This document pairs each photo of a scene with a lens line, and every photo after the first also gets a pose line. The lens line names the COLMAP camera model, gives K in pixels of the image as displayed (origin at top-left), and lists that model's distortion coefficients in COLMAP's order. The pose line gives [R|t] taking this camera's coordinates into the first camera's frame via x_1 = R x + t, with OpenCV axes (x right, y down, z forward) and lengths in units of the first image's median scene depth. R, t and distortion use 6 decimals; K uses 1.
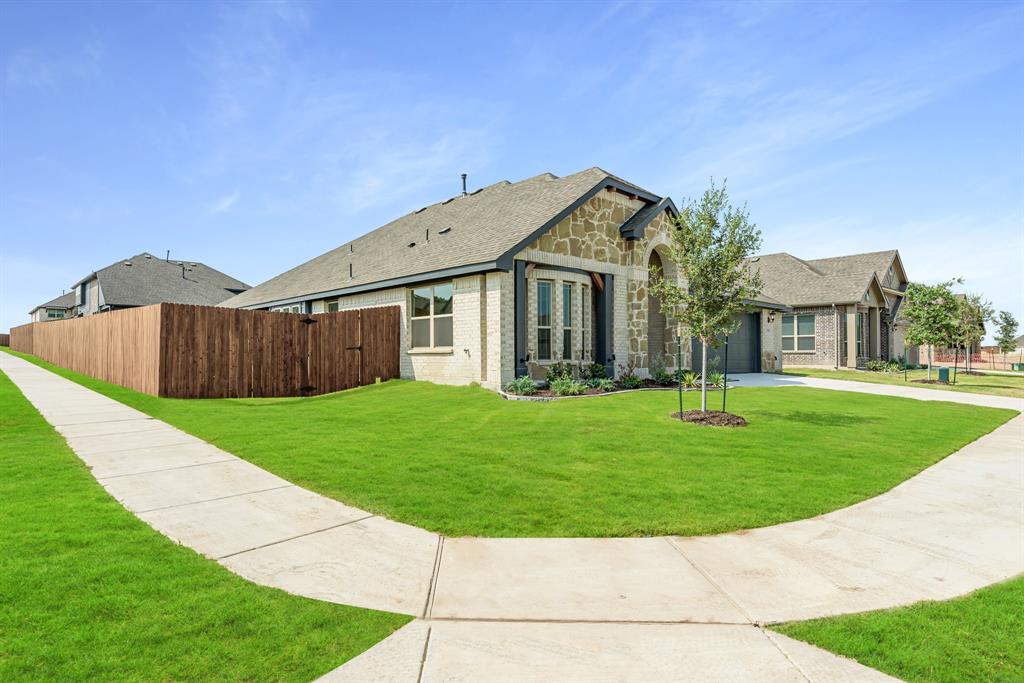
lens RADIAL K [[574.4, 0, 512.0], [0, 574.4, 341.5], [0, 0, 1]] dist [0.012925, 0.000079]
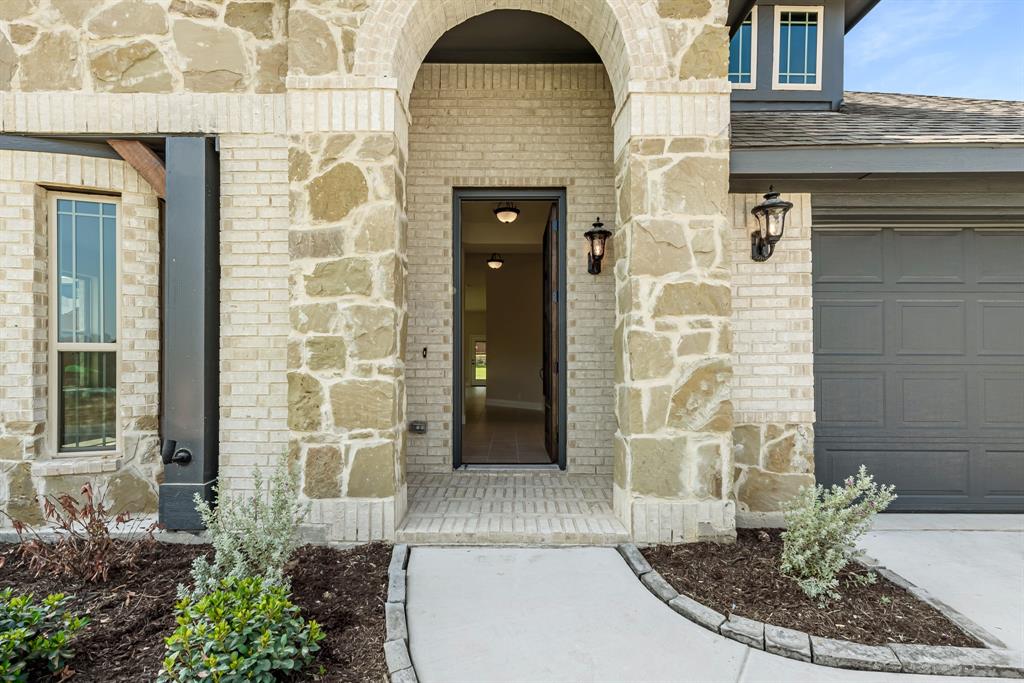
lens RADIAL K [[536.8, 0, 510.0], [0, 536.8, 365.2], [0, 0, 1]] dist [0.001207, -0.000481]
pose [[0.726678, 0.000366, -0.686978, 0.454630], [0.016565, 0.999700, 0.018055, -0.013254], [0.686778, -0.024500, 0.726454, 0.934987]]
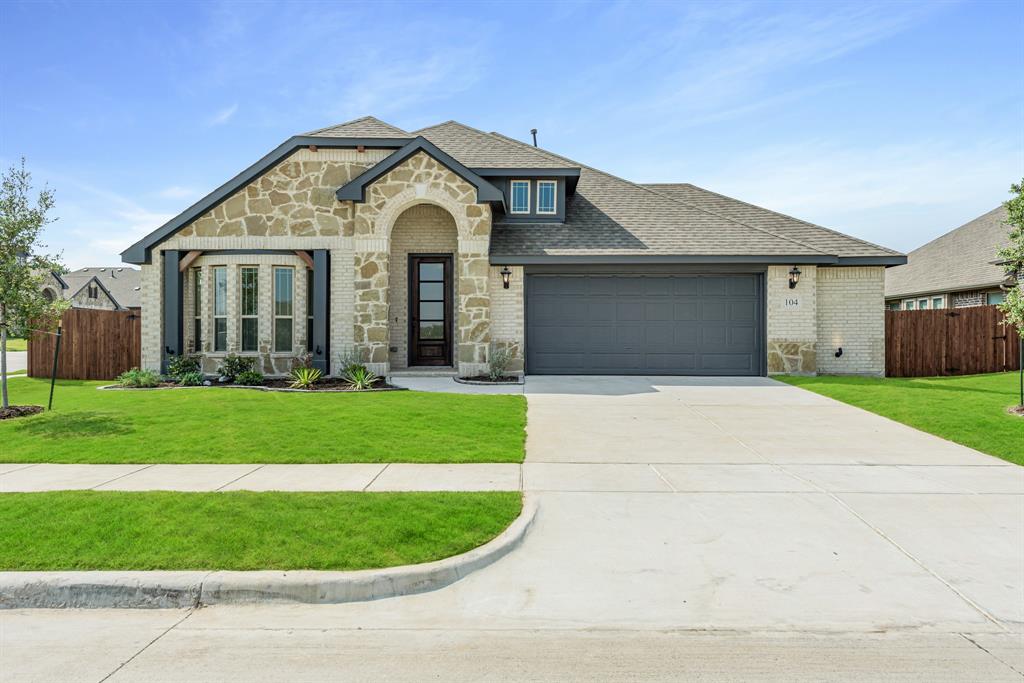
lens RADIAL K [[679.6, 0, 512.0], [0, 679.6, 341.5], [0, 0, 1]] dist [-0.008742, -0.003442]
pose [[0.726748, -0.002647, -0.686899, 1.066054], [0.016190, 0.999781, 0.013277, 0.007915], [0.686713, -0.020770, 0.726632, 0.478949]]
